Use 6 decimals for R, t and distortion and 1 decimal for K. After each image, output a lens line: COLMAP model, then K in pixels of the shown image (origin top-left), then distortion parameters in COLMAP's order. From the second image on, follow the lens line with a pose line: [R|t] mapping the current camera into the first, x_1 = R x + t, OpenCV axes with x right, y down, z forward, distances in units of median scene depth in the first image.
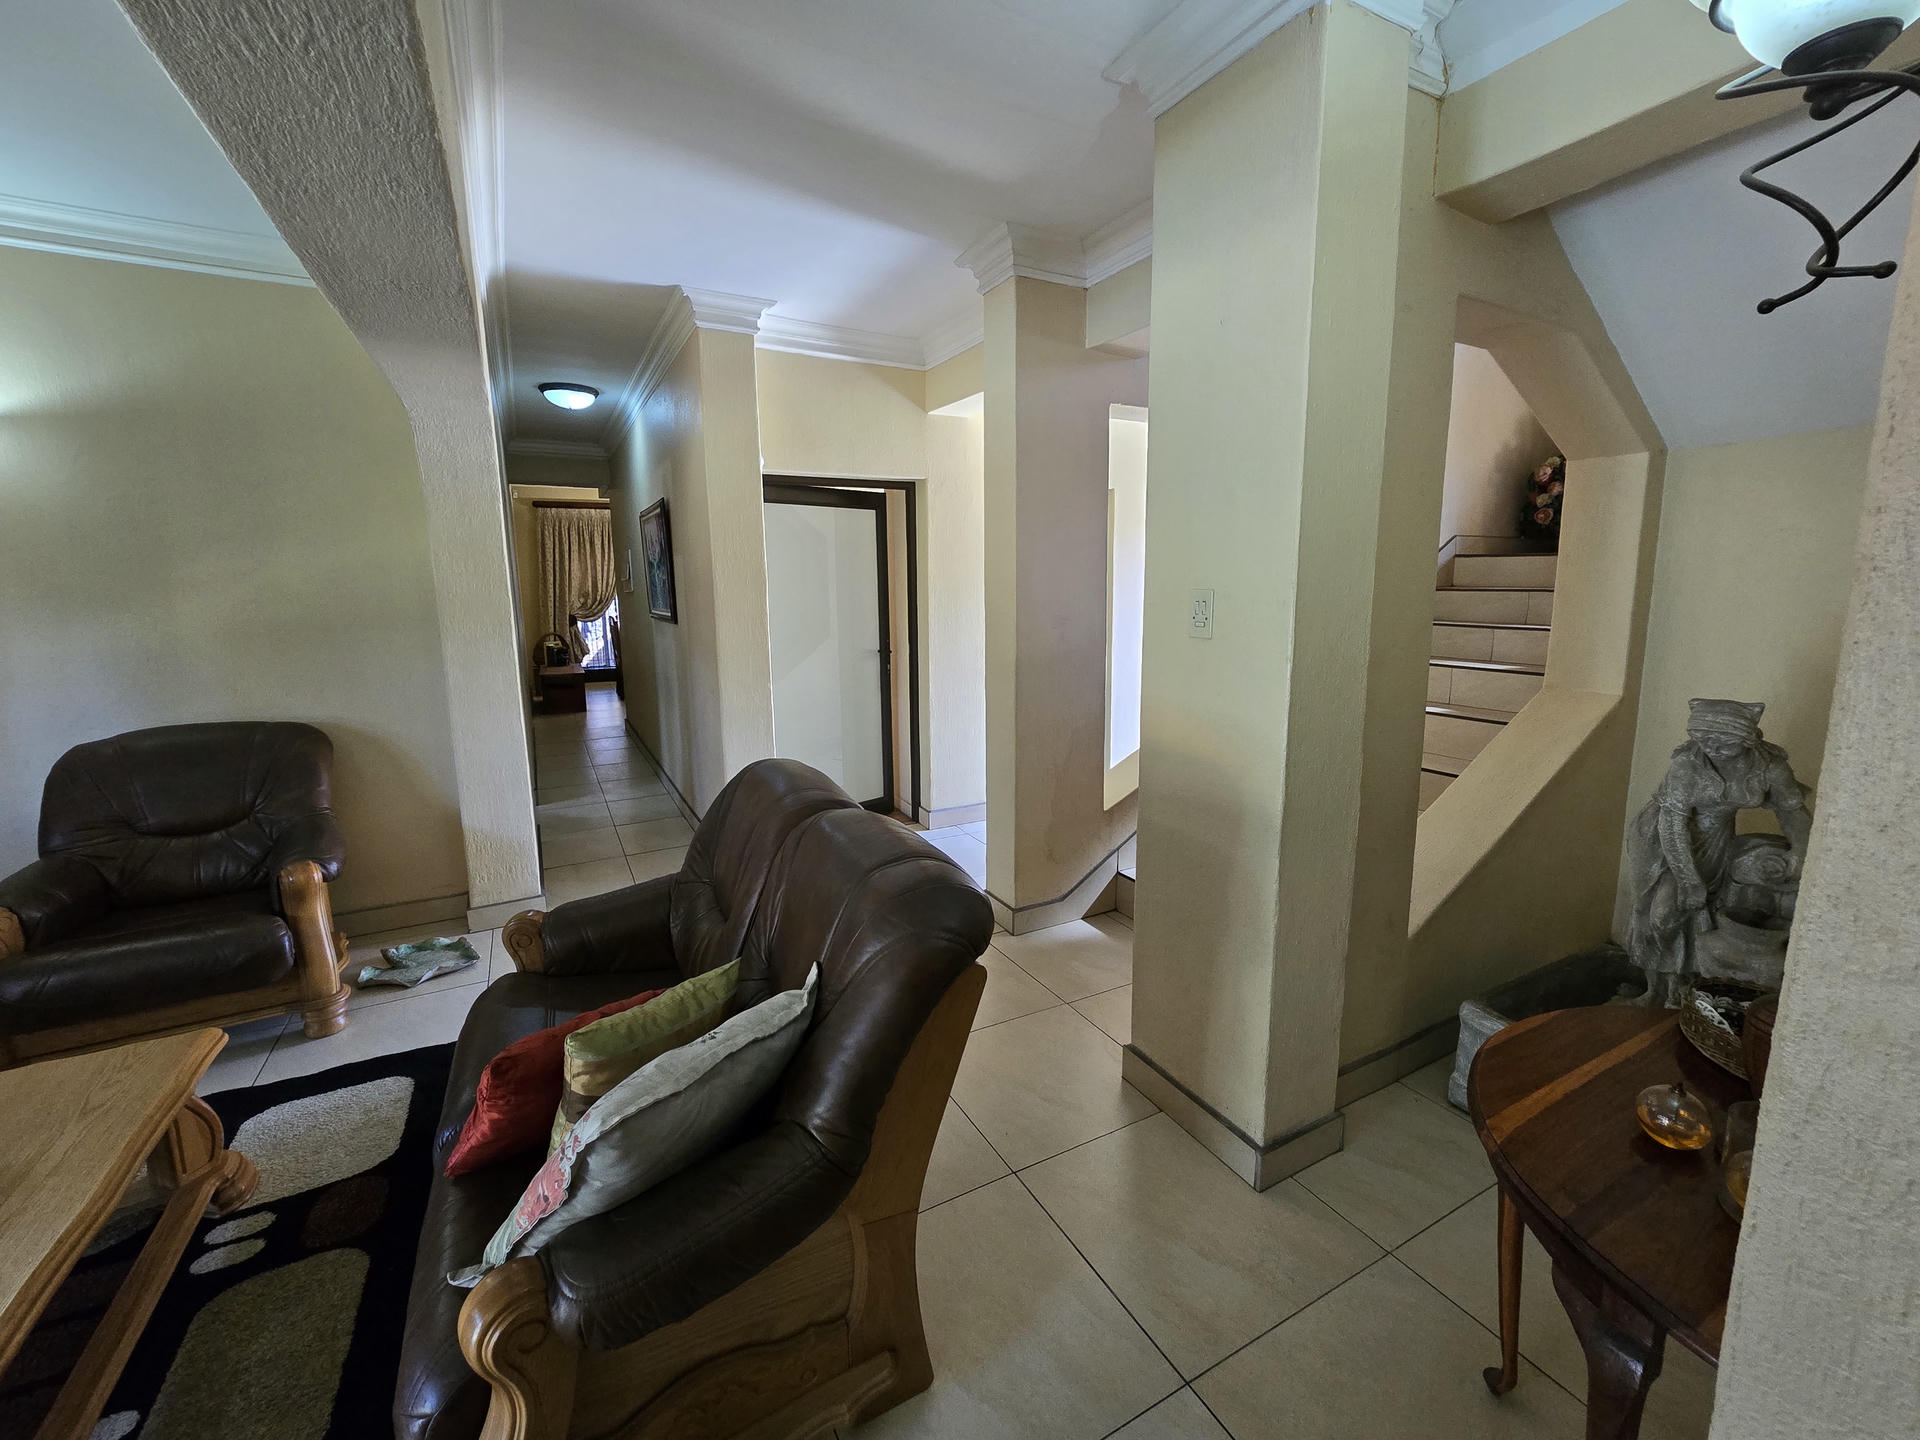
lens RADIAL K [[789.8, 0, 962.0], [0, 789.8, 709.9], [0, 0, 1]] dist [-0.002074, -0.000139]
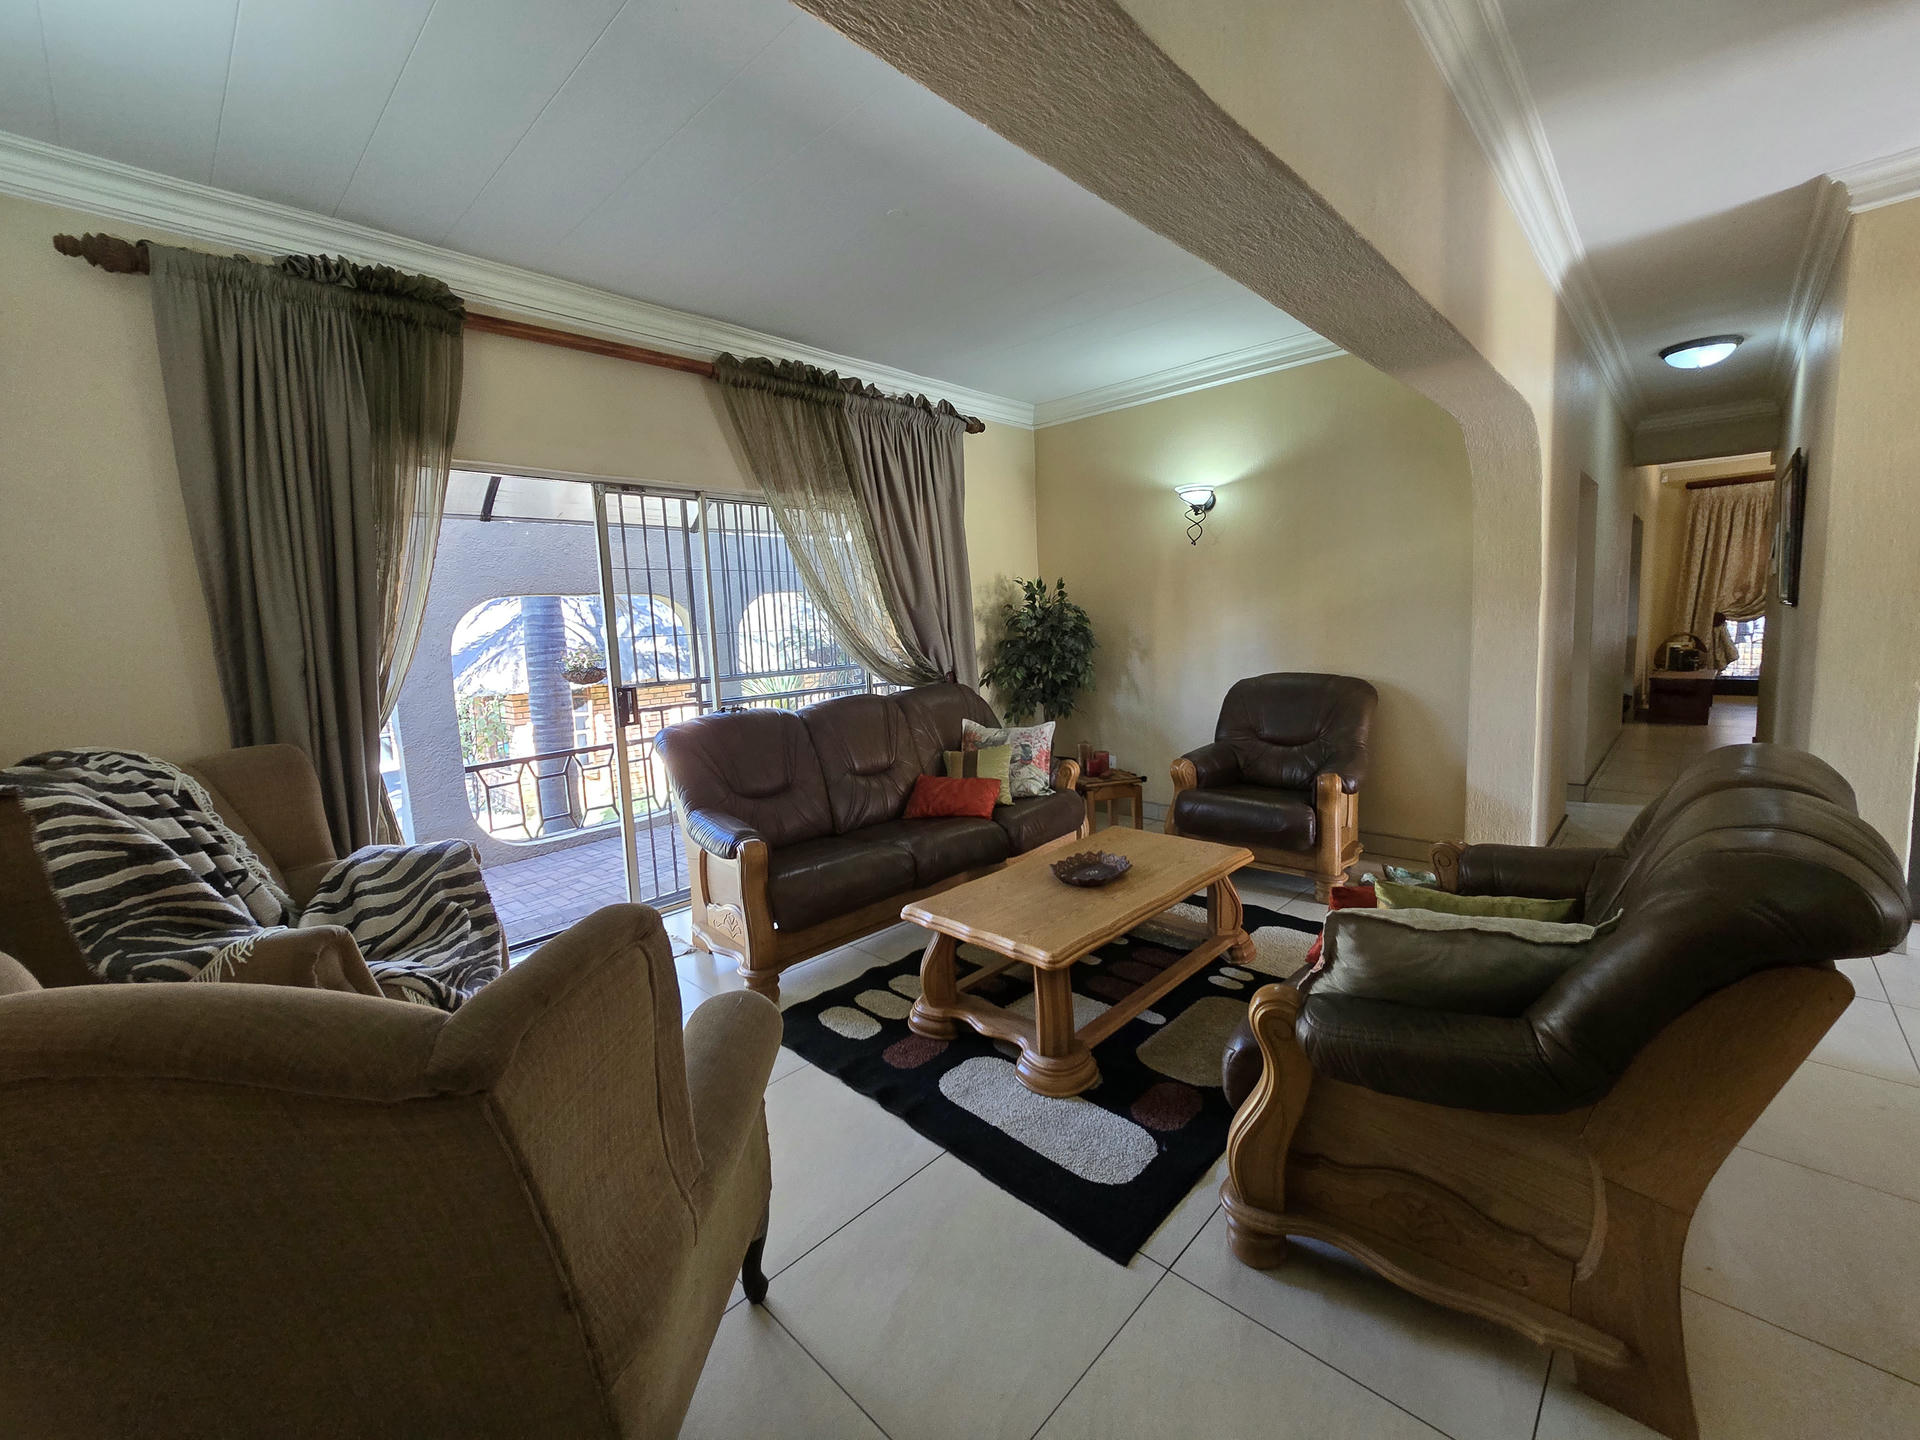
lens RADIAL K [[789.8, 0, 966.3], [0, 789.8, 710.7], [0, 0, 1]] dist [-0.002074, -0.000139]
pose [[0.308754, 0.105862, -0.945232, 0.228288], [-0.116070, 0.990553, 0.073024, 0.053977], [0.944033, 0.087167, 0.318125, -0.037770]]
